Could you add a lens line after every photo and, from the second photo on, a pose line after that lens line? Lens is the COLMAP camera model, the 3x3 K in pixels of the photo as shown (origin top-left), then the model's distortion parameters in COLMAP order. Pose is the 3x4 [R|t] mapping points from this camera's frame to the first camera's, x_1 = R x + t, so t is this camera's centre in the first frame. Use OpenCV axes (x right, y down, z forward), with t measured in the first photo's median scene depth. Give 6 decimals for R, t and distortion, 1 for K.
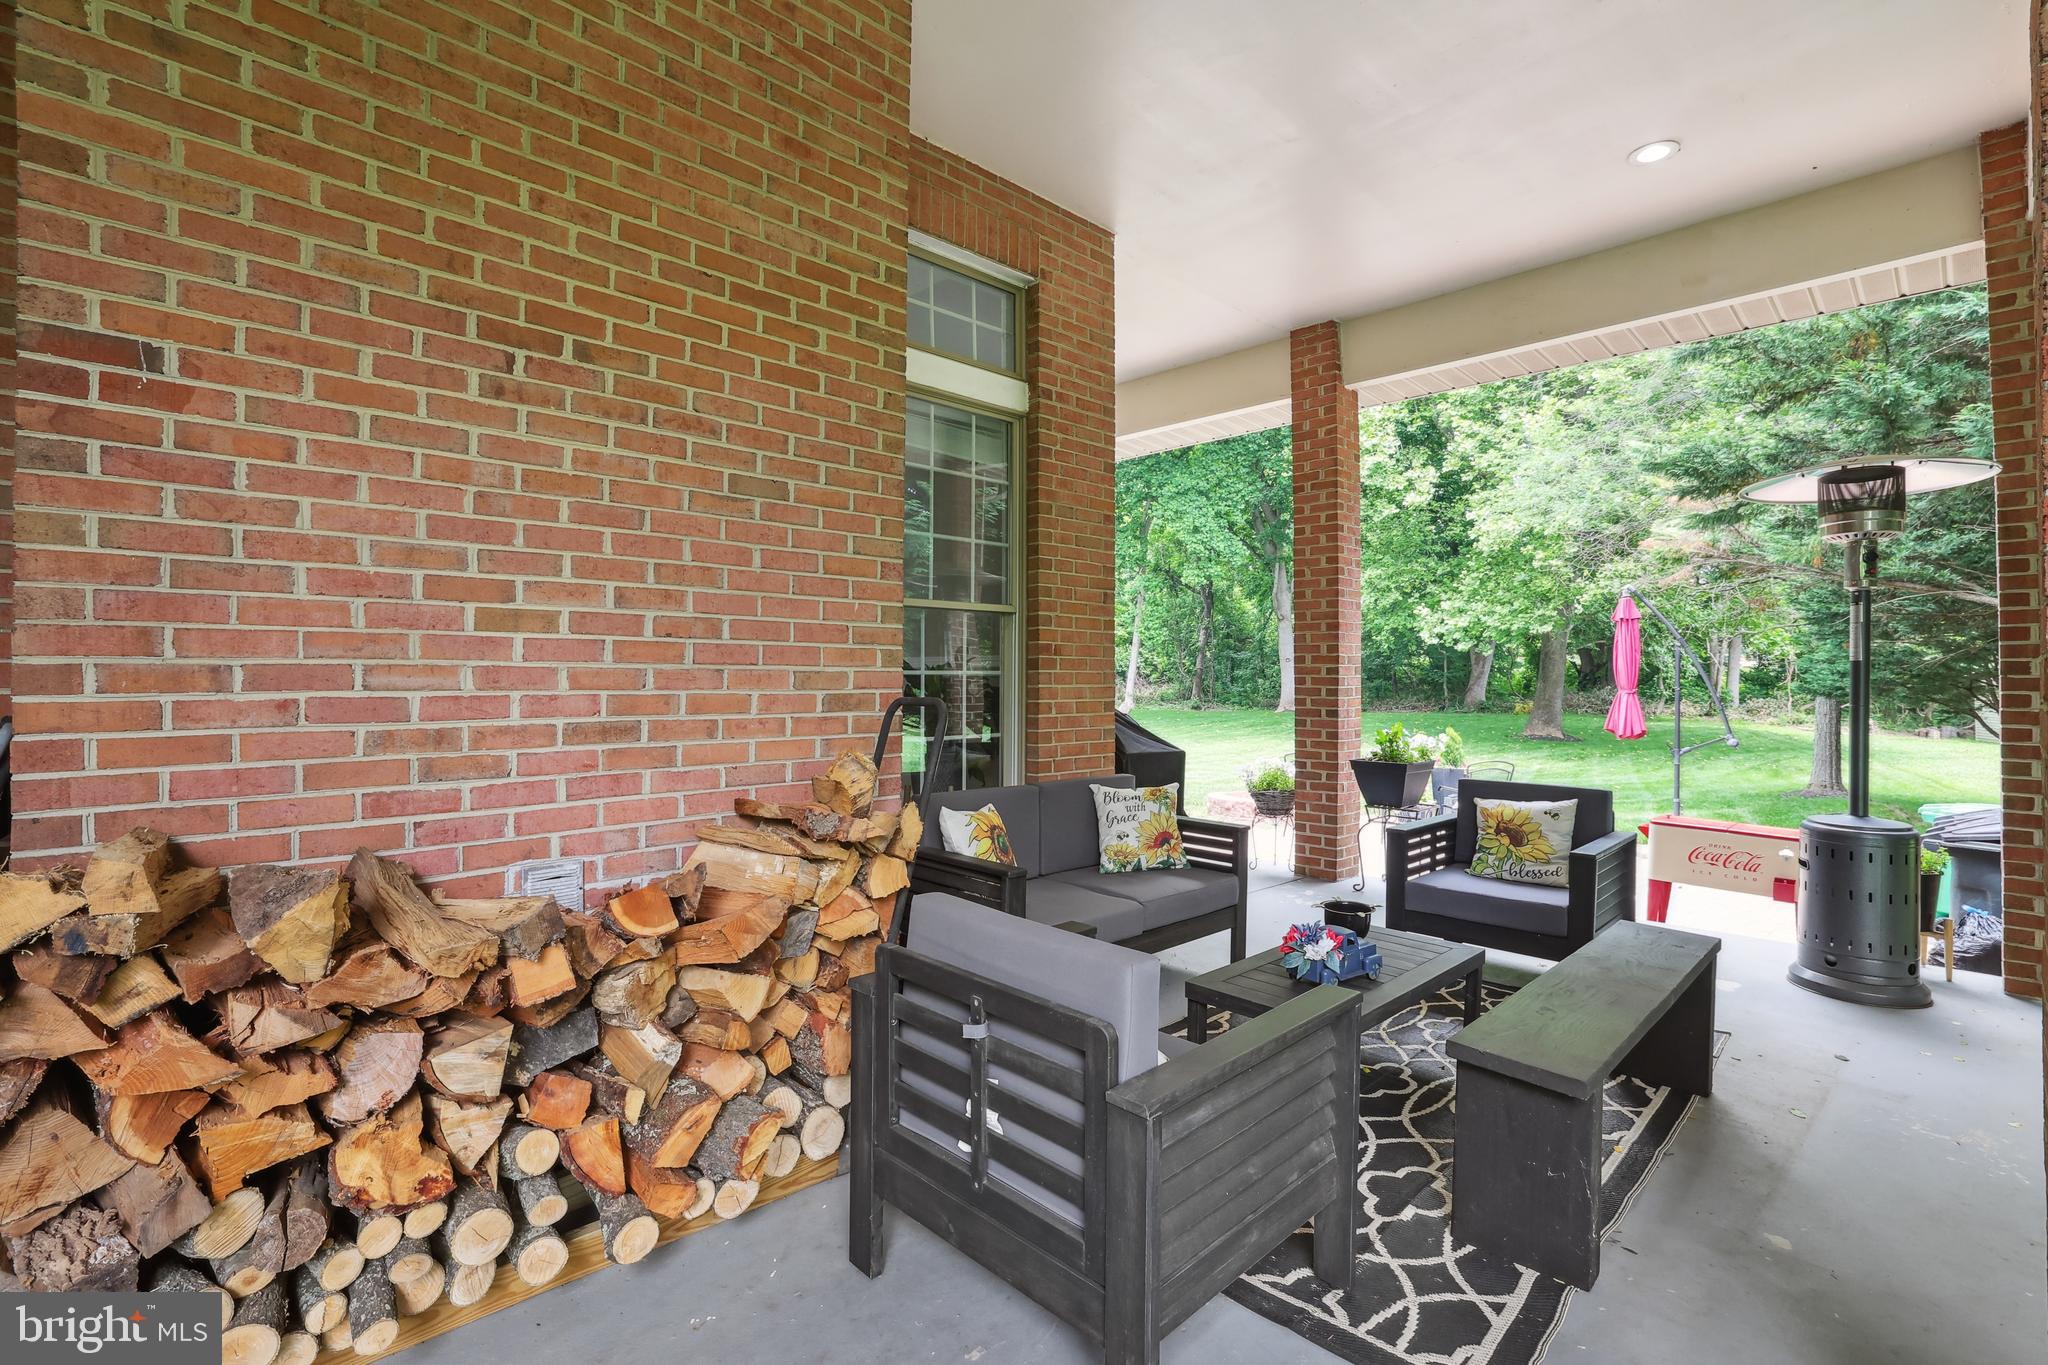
lens RADIAL K [[930.4, 0, 1024.1], [0, 930.4, 683.6], [0, 0, 1]] dist [-0.000978, -0.000034]
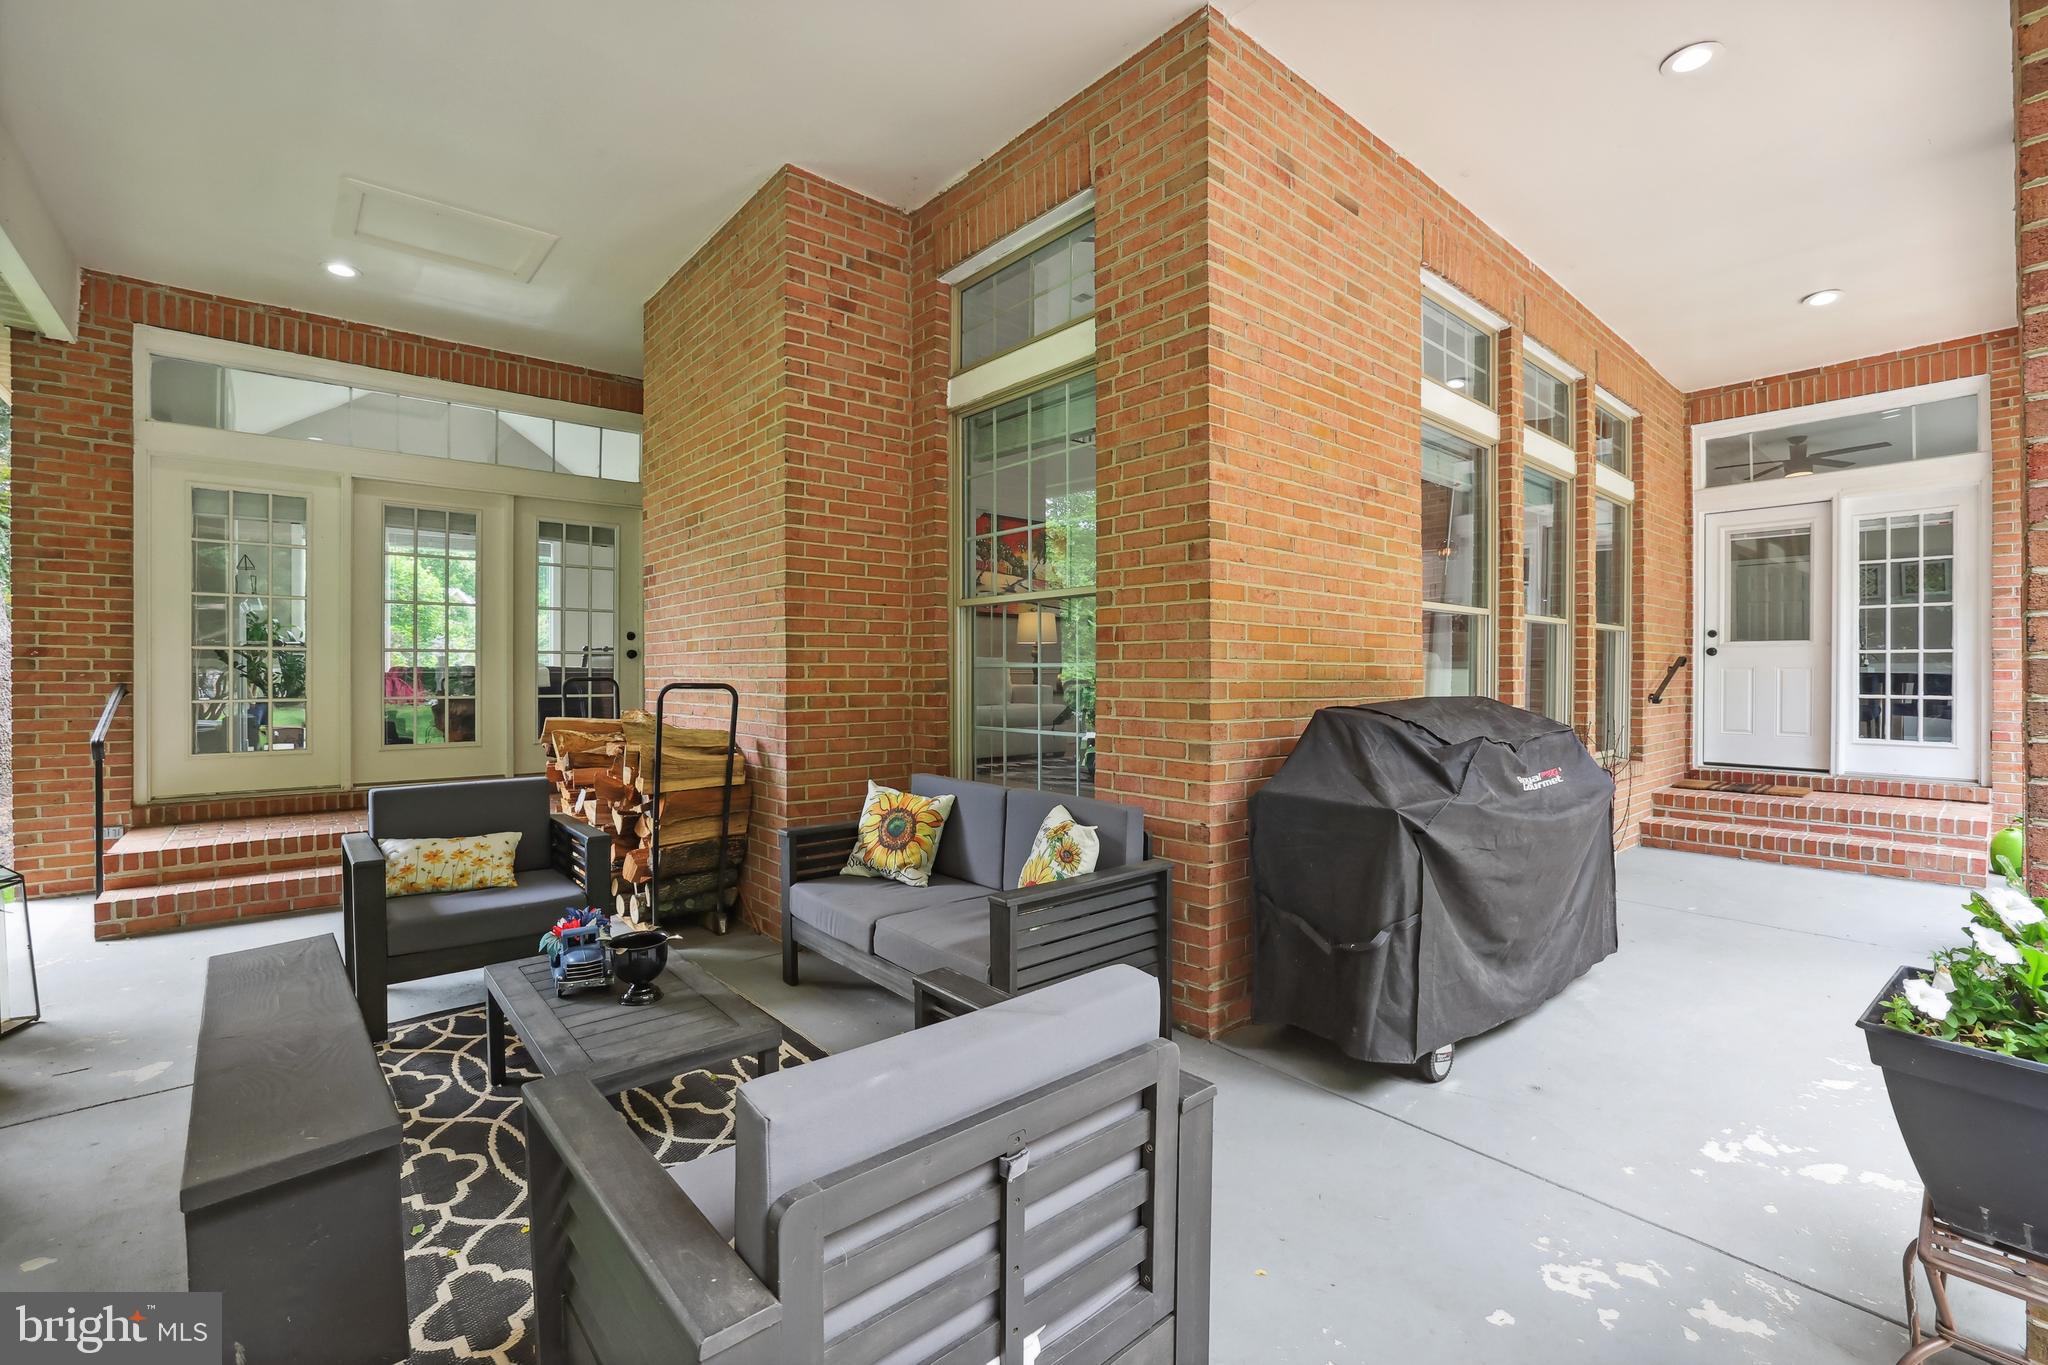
lens RADIAL K [[880.7, 0, 1024.3], [0, 880.7, 682.2], [0, 0, 1]] dist [0.001325, 0.000032]
pose [[-0.056809, 0.000586, -0.998385, 0.783050], [-0.000750, 1.000000, 0.000630, 0.003806], [0.998385, 0.000785, -0.056808, 0.966312]]
